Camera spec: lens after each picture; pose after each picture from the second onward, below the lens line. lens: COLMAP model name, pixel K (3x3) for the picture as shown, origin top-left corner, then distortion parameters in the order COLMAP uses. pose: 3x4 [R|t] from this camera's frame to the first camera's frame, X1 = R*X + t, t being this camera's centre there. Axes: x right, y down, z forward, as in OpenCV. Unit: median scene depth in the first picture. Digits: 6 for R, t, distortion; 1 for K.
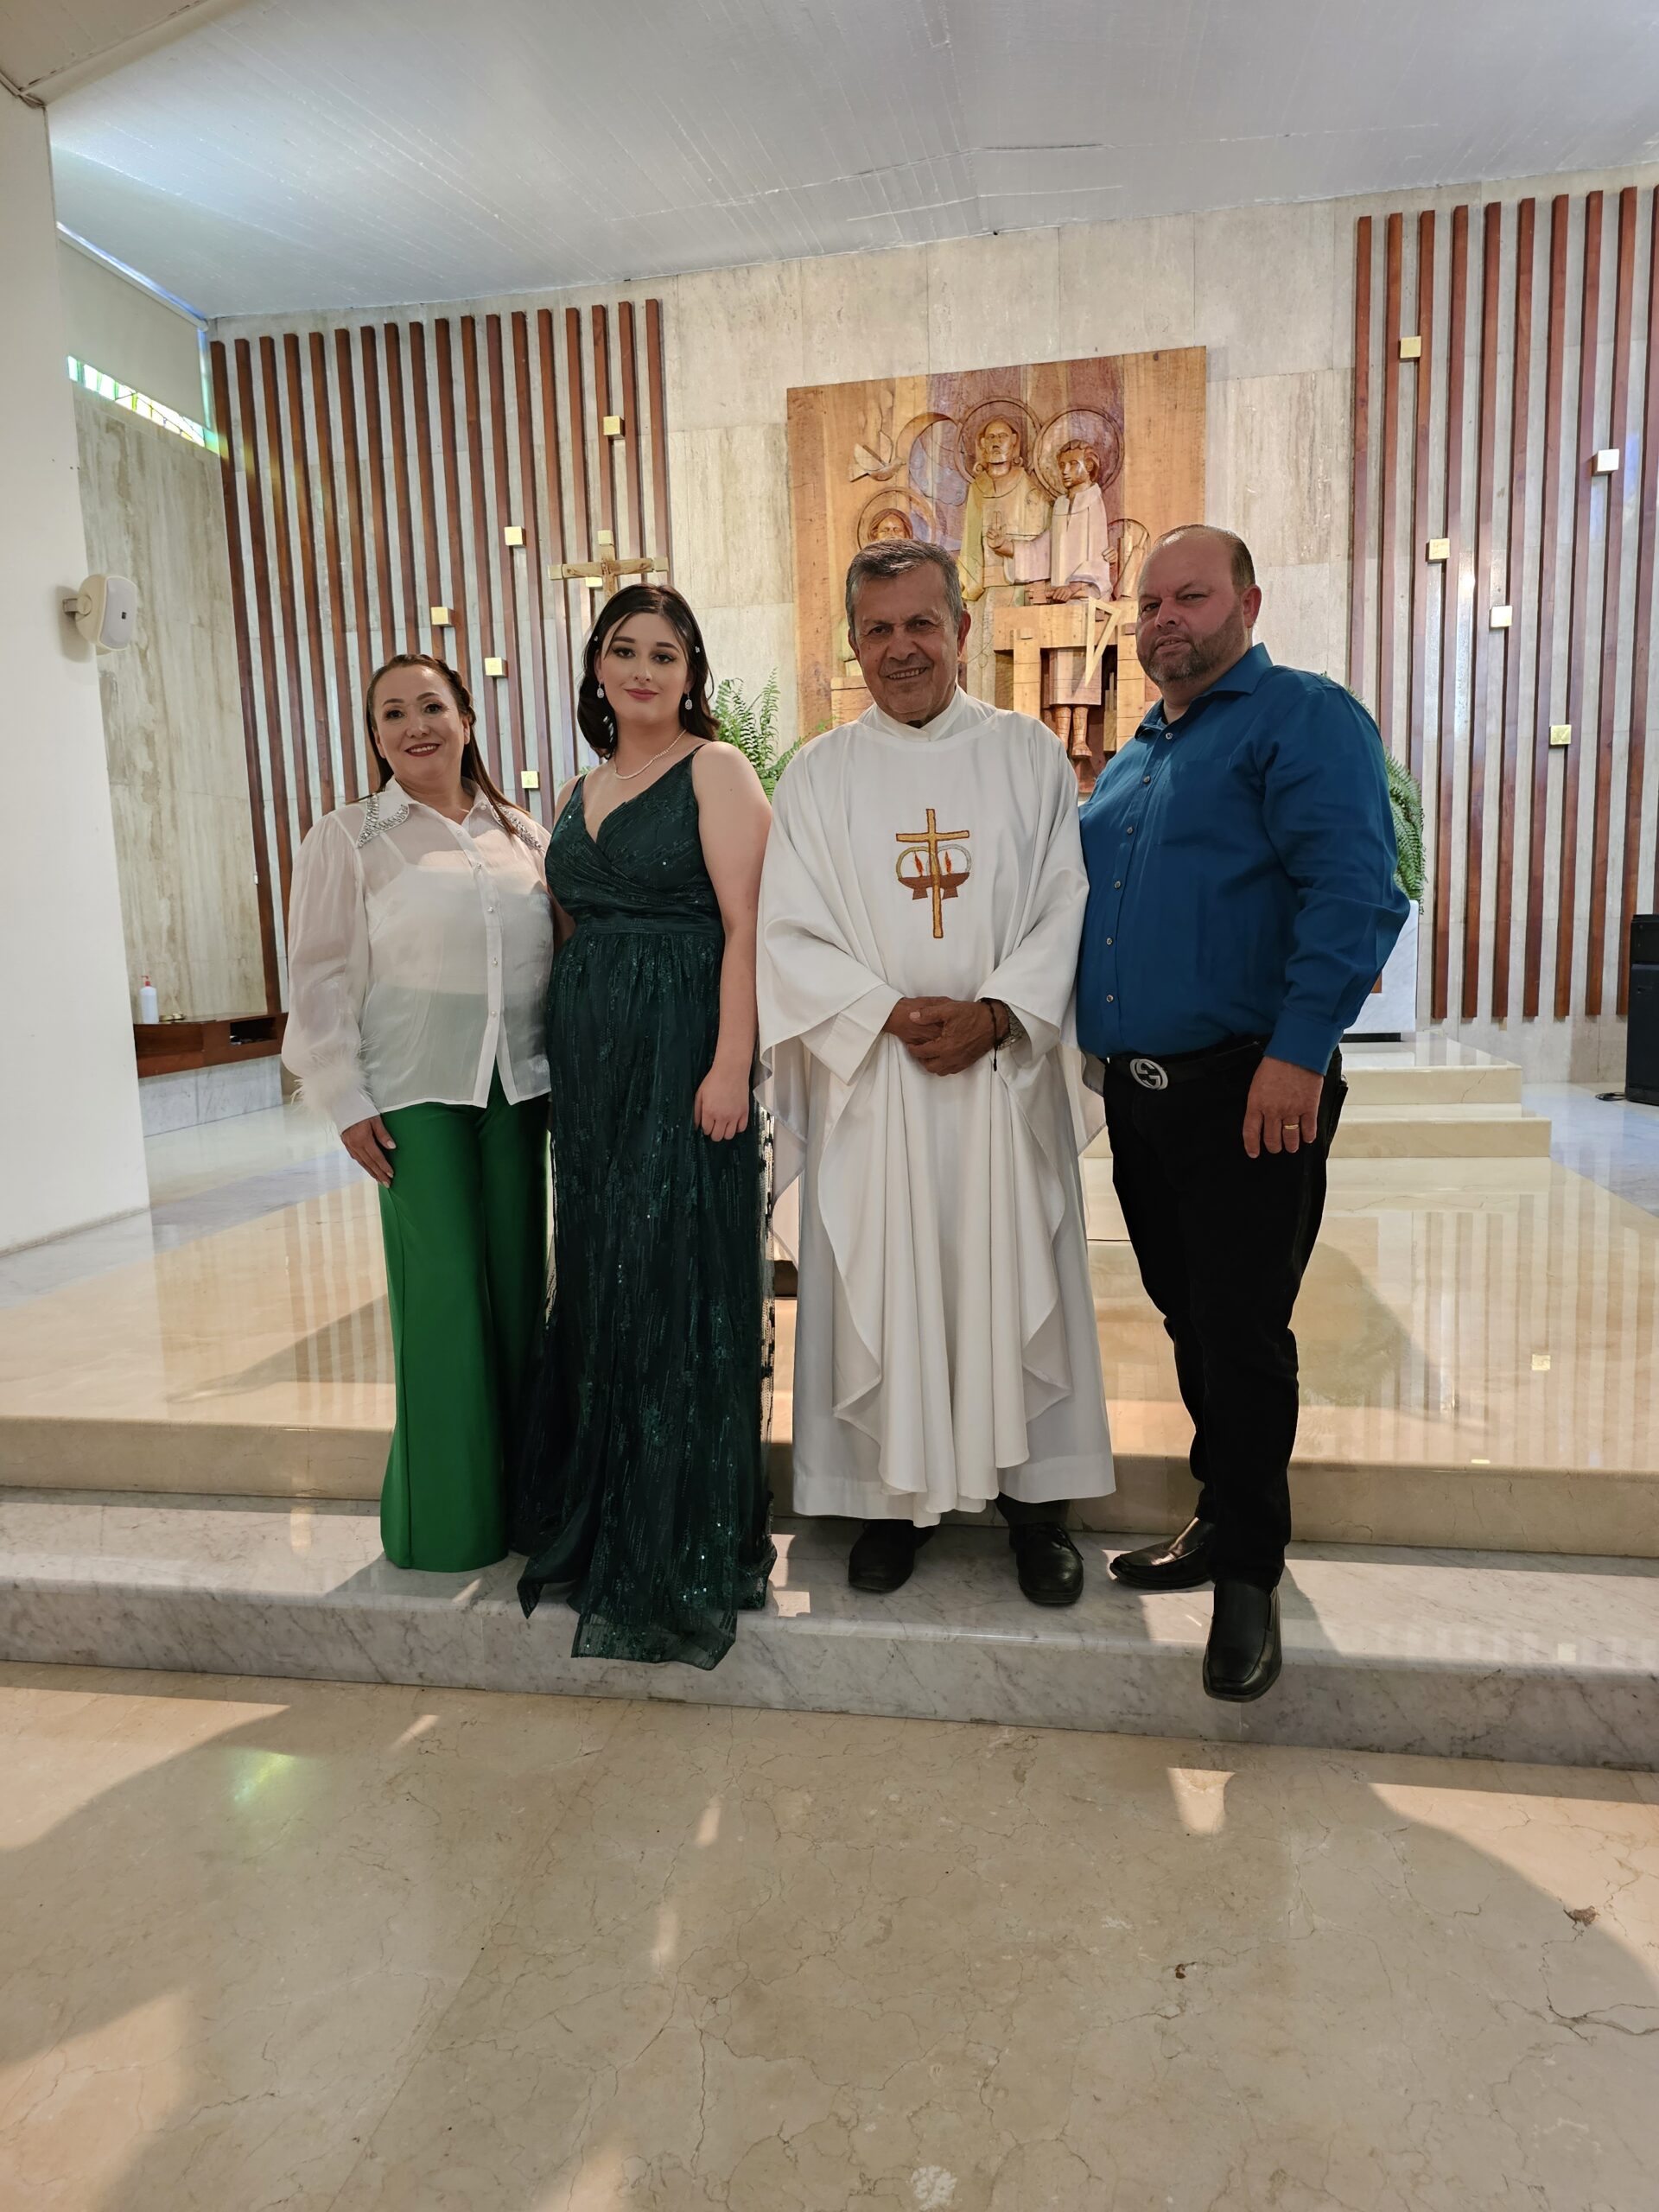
lens RADIAL K [[1492.6, 0, 836.5], [0, 1492.6, 1118.0], [0, 0, 1]] dist [0.036759, -0.028461]
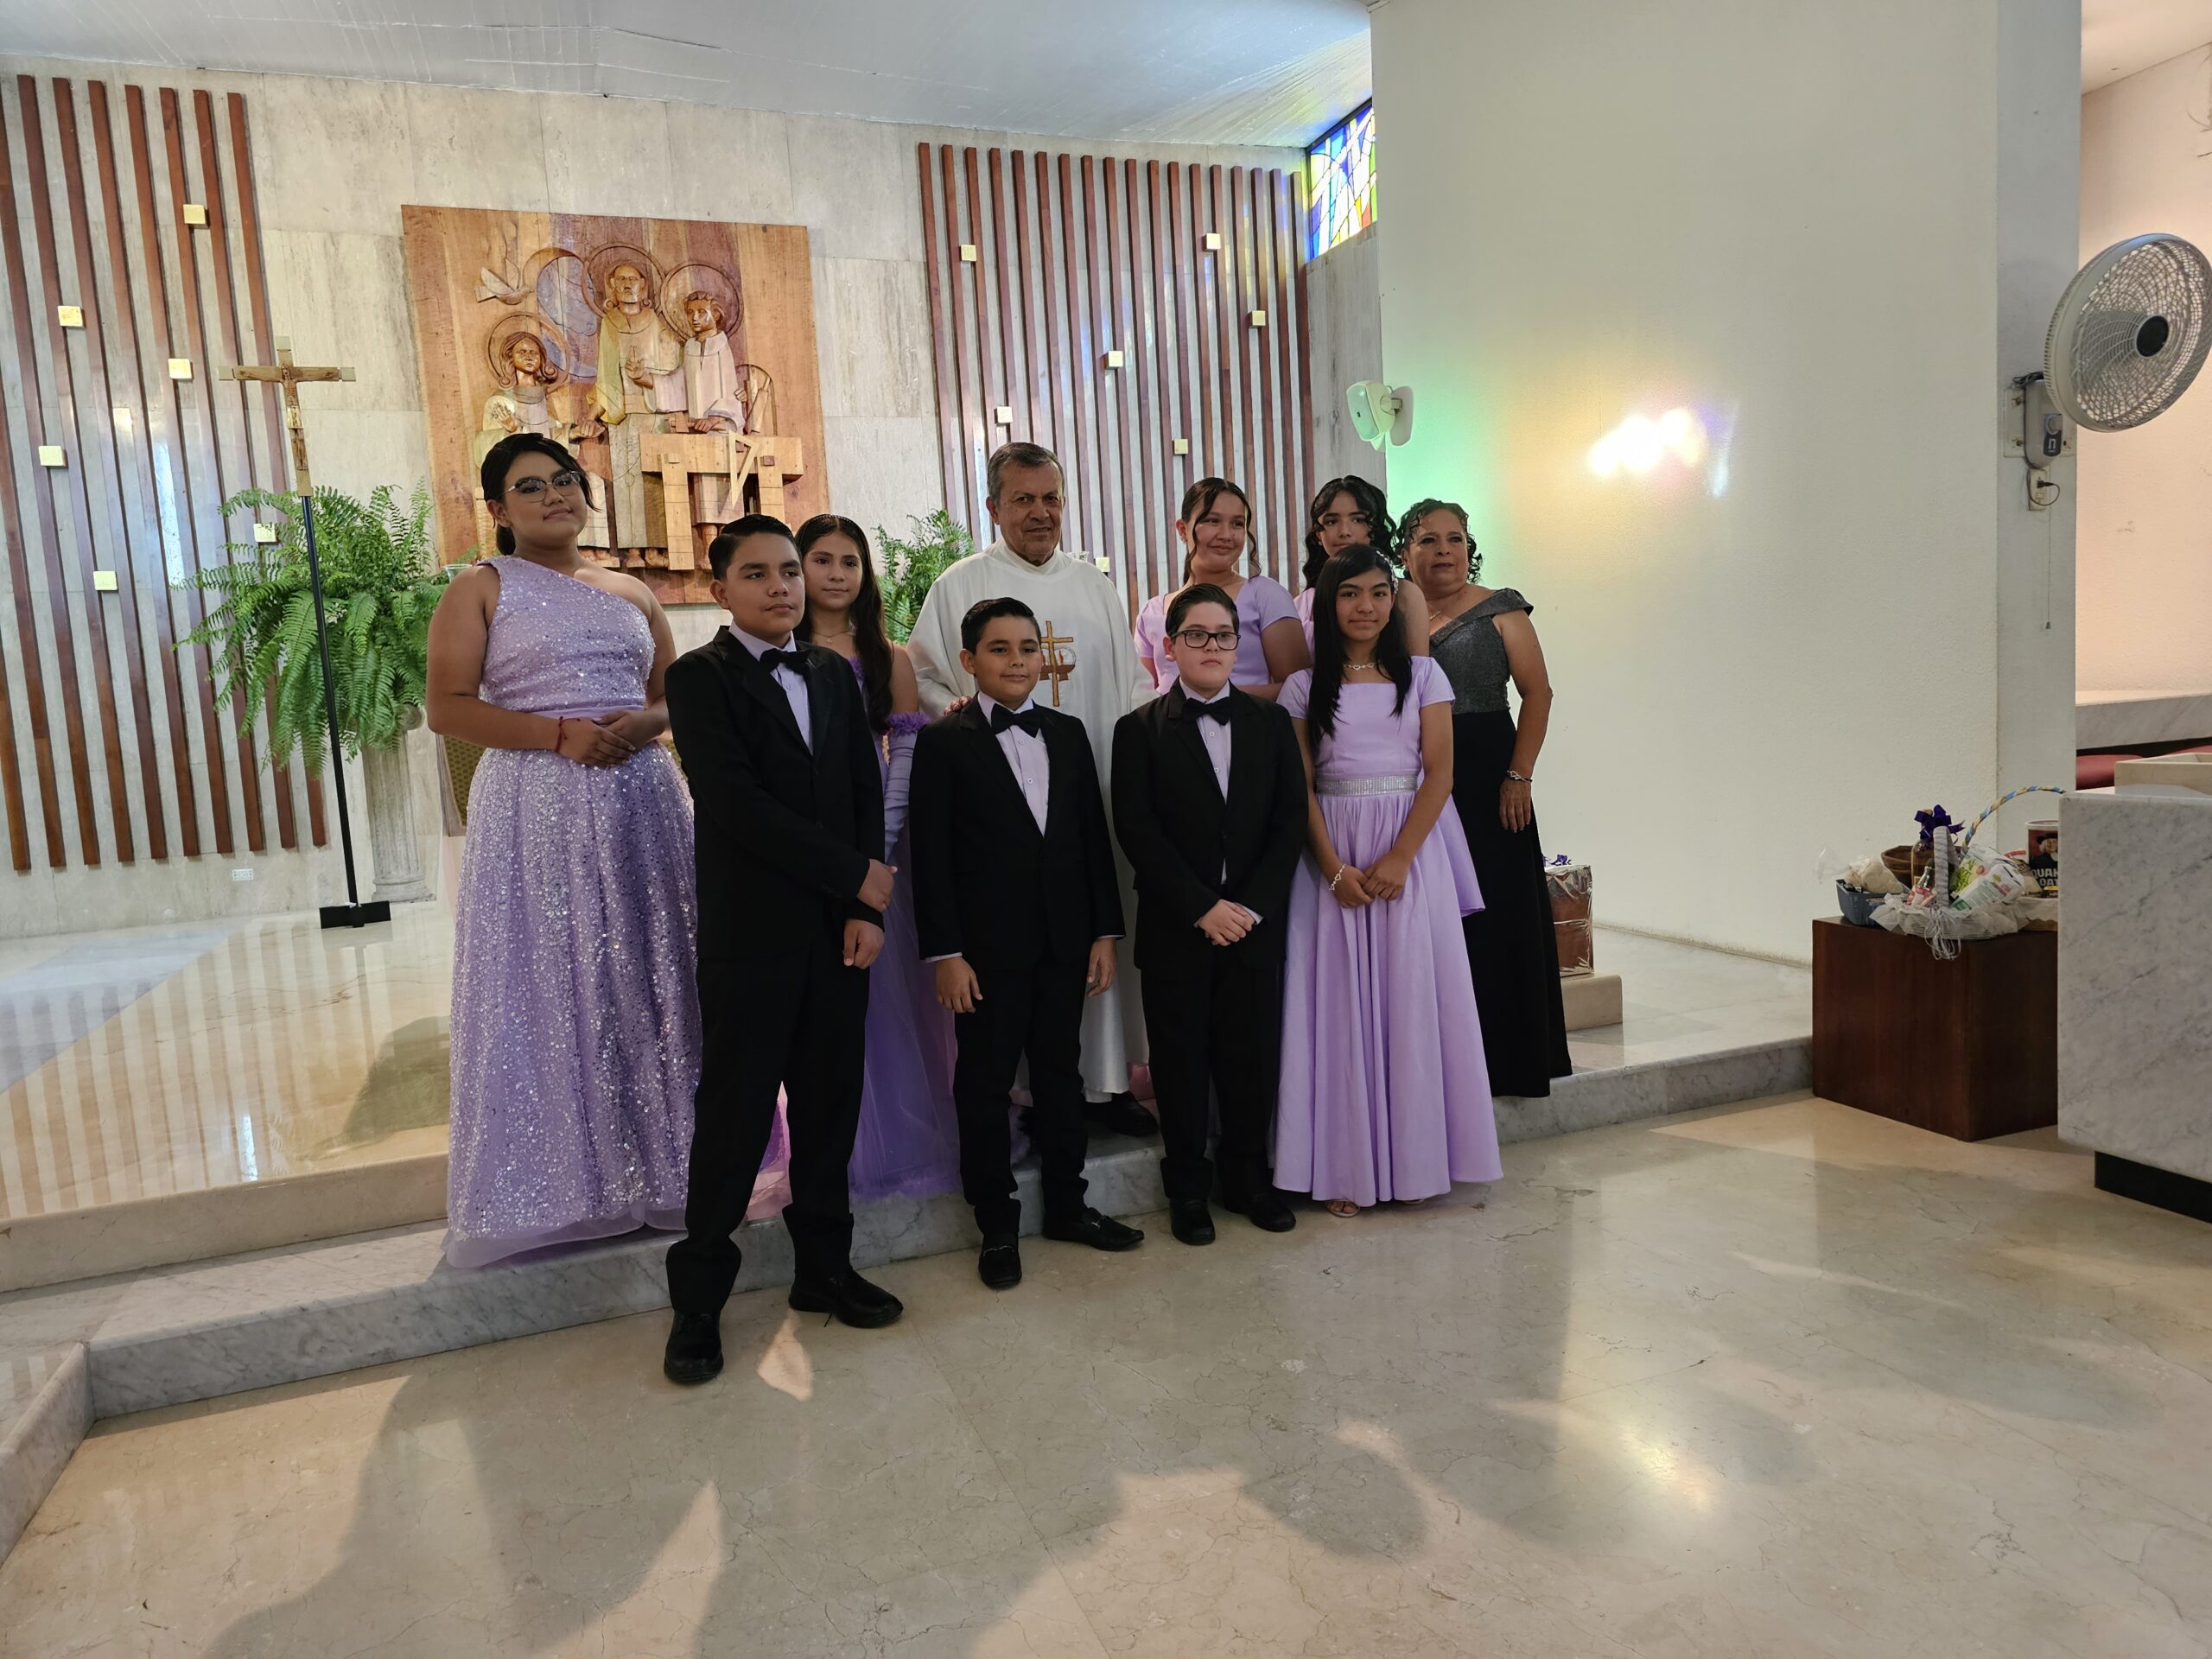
lens RADIAL K [[1492.6, 0, 1119.8], [0, 1492.6, 839.7], [0, 0, 1]] dist [0.036759, -0.028461]
pose [[0.855679, -0.072809, 0.512360, -0.175443], [0.100737, 0.994549, -0.026907, 0.017036], [-0.507608, 0.074637, 0.858349, -0.088524]]
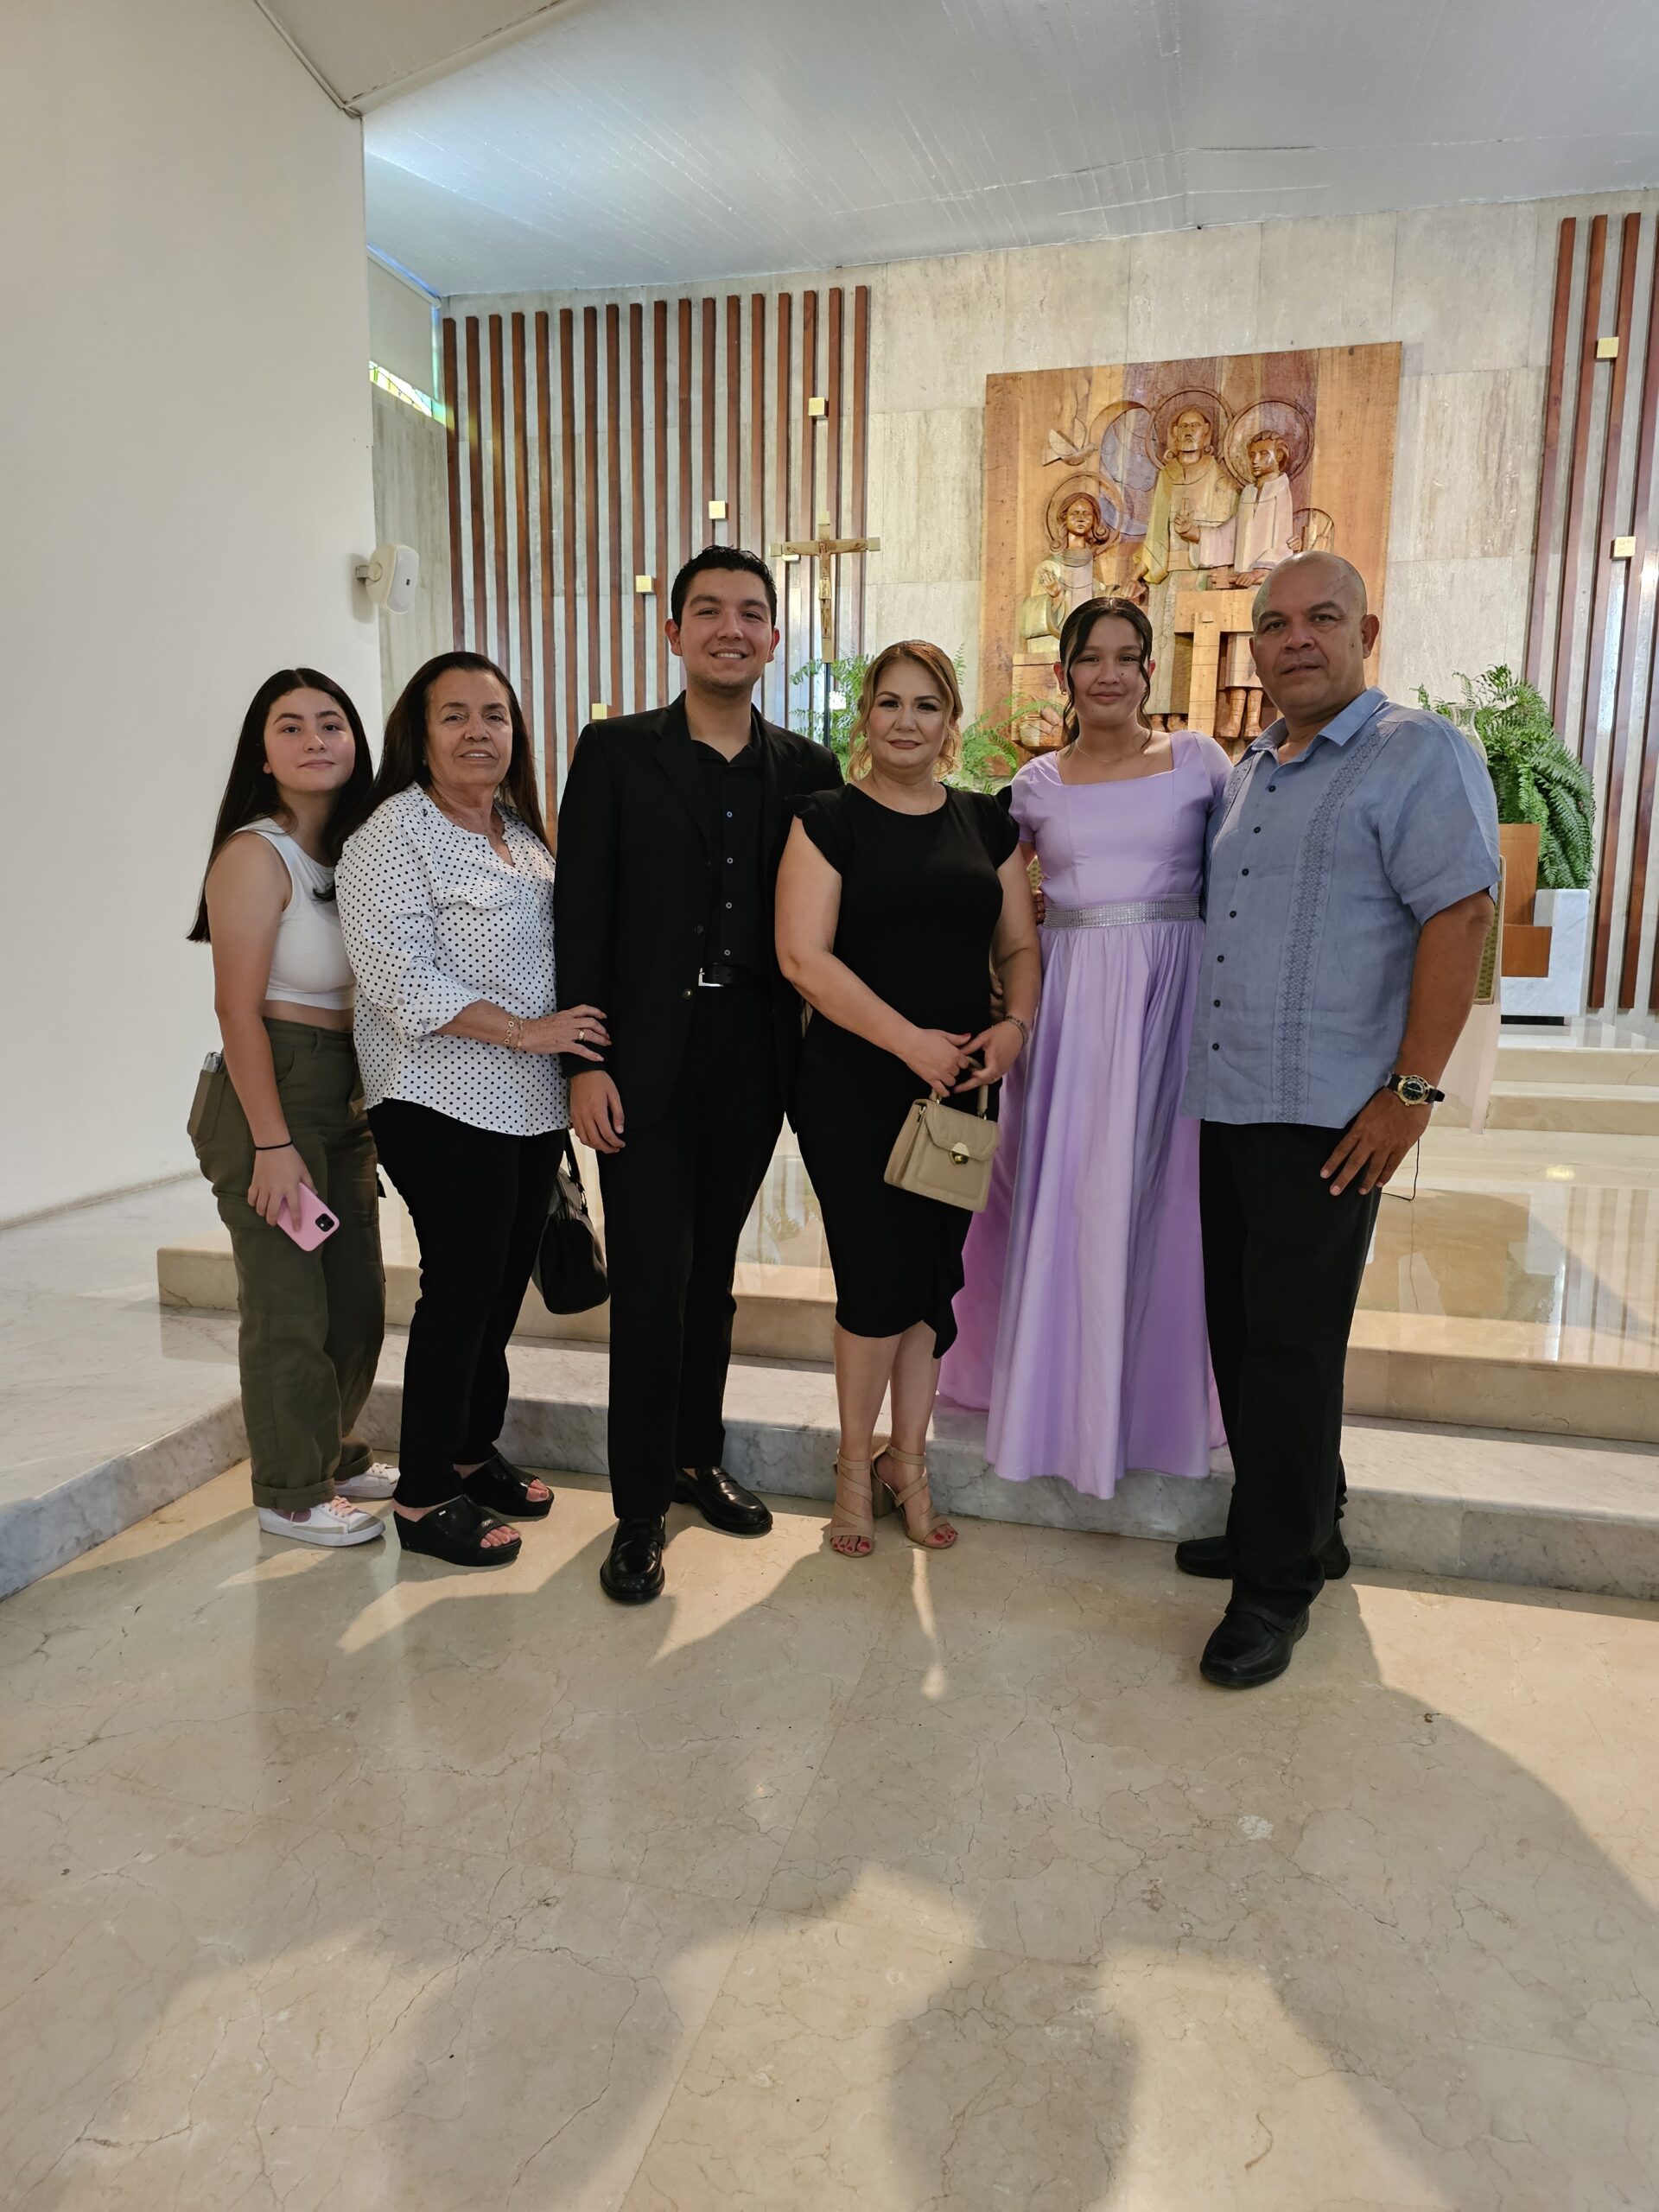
lens RADIAL K [[1492.6, 0, 834.3], [0, 1492.6, 1113.9], [0, 0, 1]] dist [0.036759, -0.028461]
pose [[0.996426, 0.053035, -0.065739, -0.044020], [-0.051830, 0.998457, 0.019912, 0.012578], [0.066694, -0.016433, 0.997638, -0.059144]]
